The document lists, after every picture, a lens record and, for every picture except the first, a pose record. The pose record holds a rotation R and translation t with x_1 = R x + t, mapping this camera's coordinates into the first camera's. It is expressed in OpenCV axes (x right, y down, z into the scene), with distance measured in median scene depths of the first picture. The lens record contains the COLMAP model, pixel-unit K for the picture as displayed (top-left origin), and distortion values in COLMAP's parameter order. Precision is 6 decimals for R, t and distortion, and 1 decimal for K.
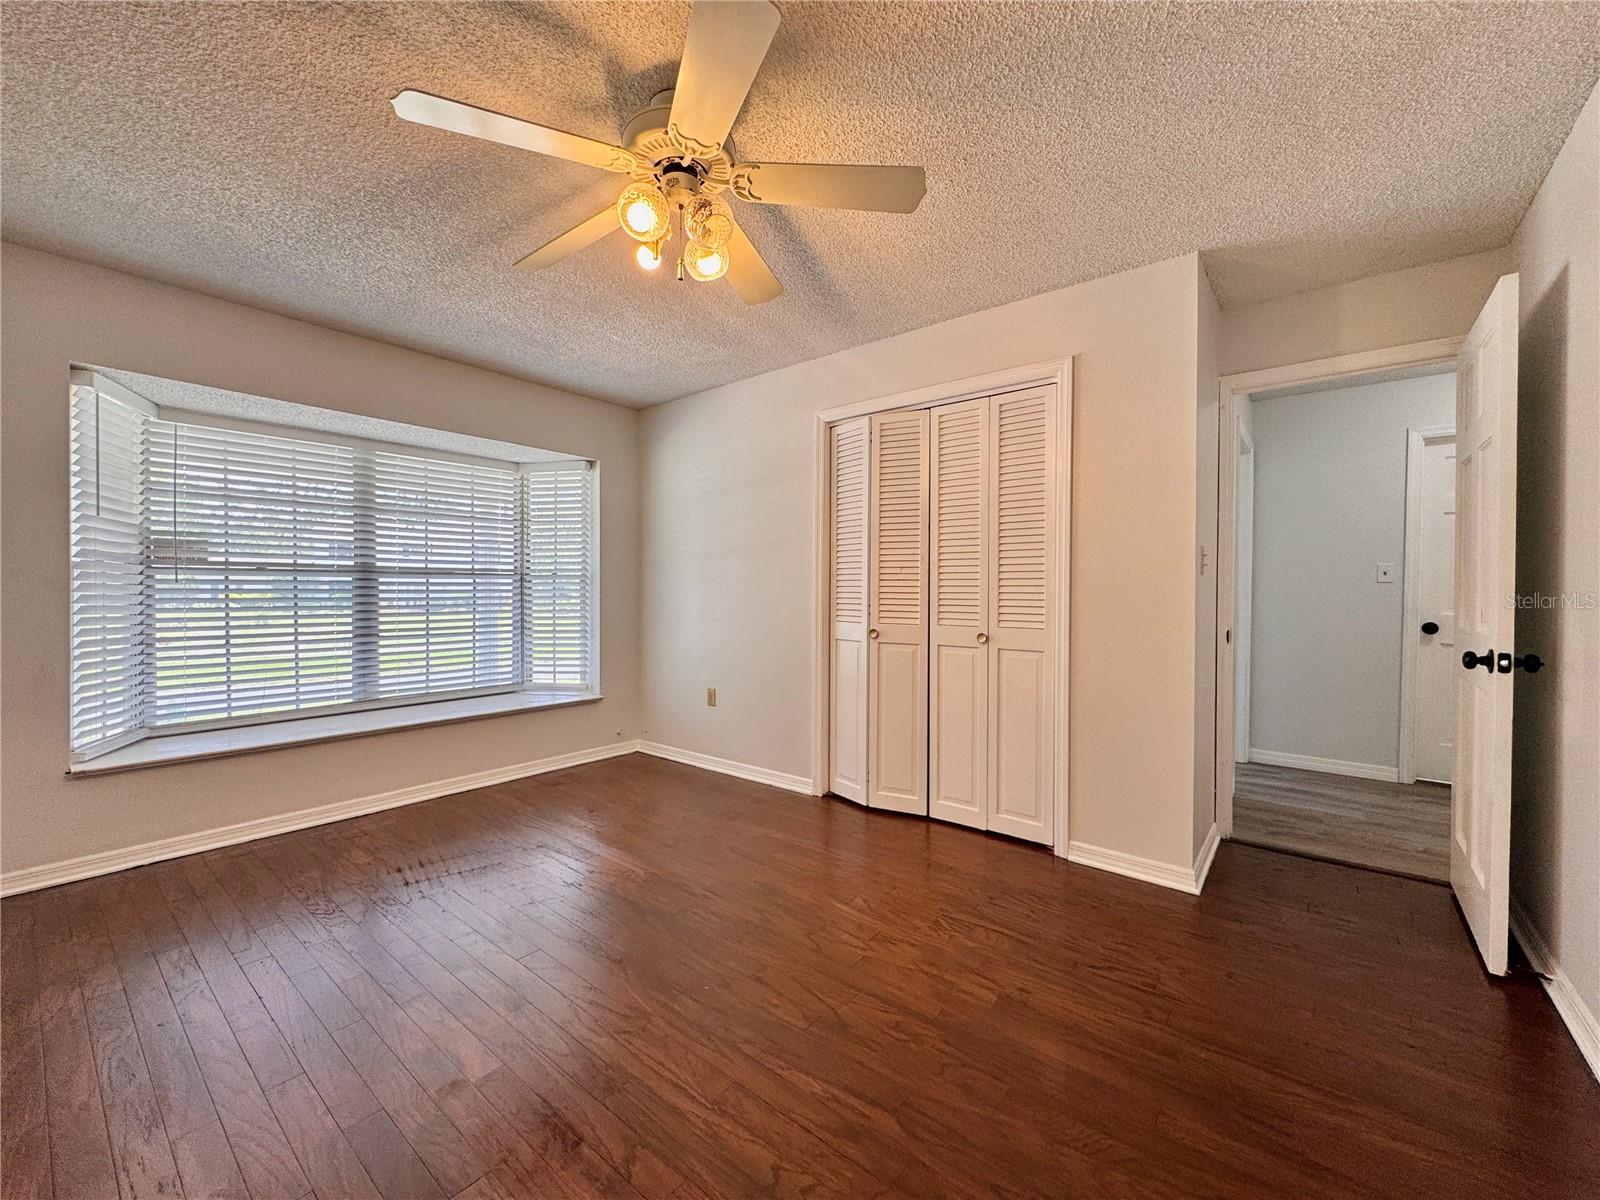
lens RADIAL K [[641.6, 0, 800.8], [0, 641.6, 597.7], [0, 0, 1]] dist [-0.003184, -0.000266]
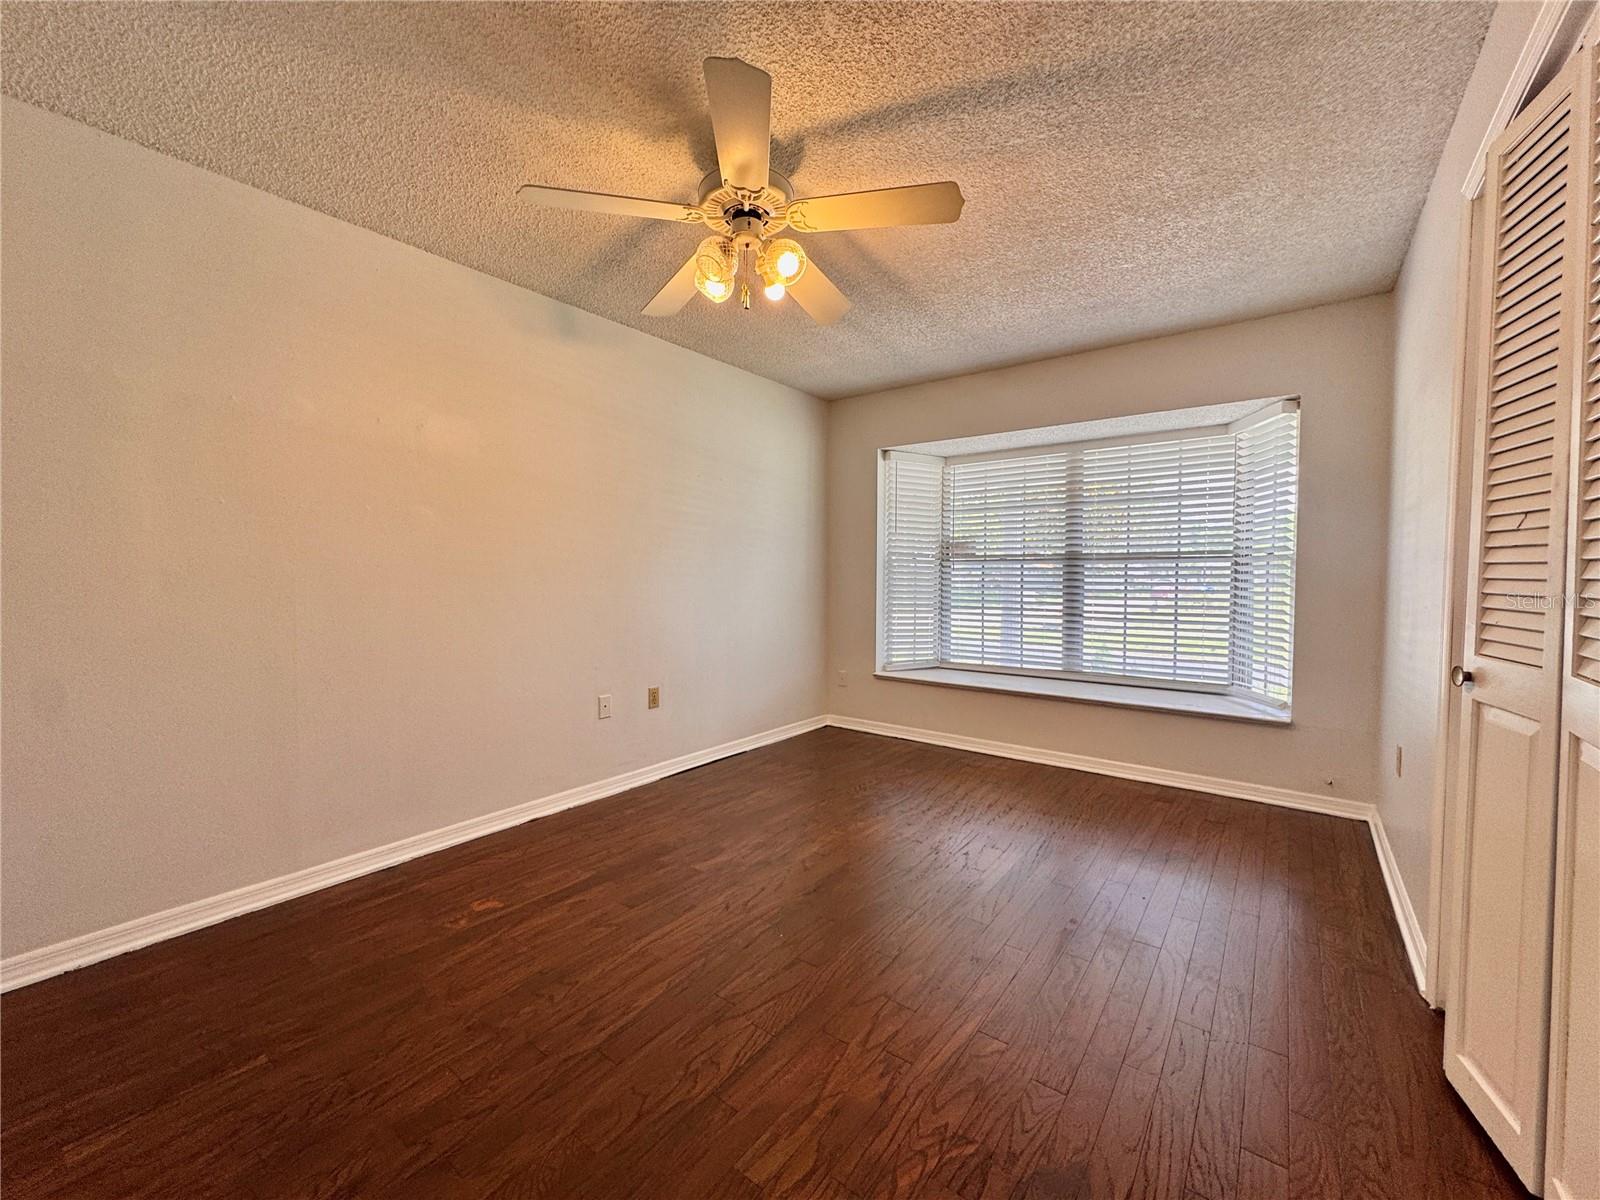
lens RADIAL K [[641.6, 0, 800.6], [0, 641.6, 598.6], [0, 0, 1]] dist [-0.003184, -0.000266]
pose [[0.021056, 0.036461, -0.999113, 0.459073], [-0.011796, 0.999274, 0.036218, -0.005525], [0.999709, 0.011023, 0.021471, 0.492852]]
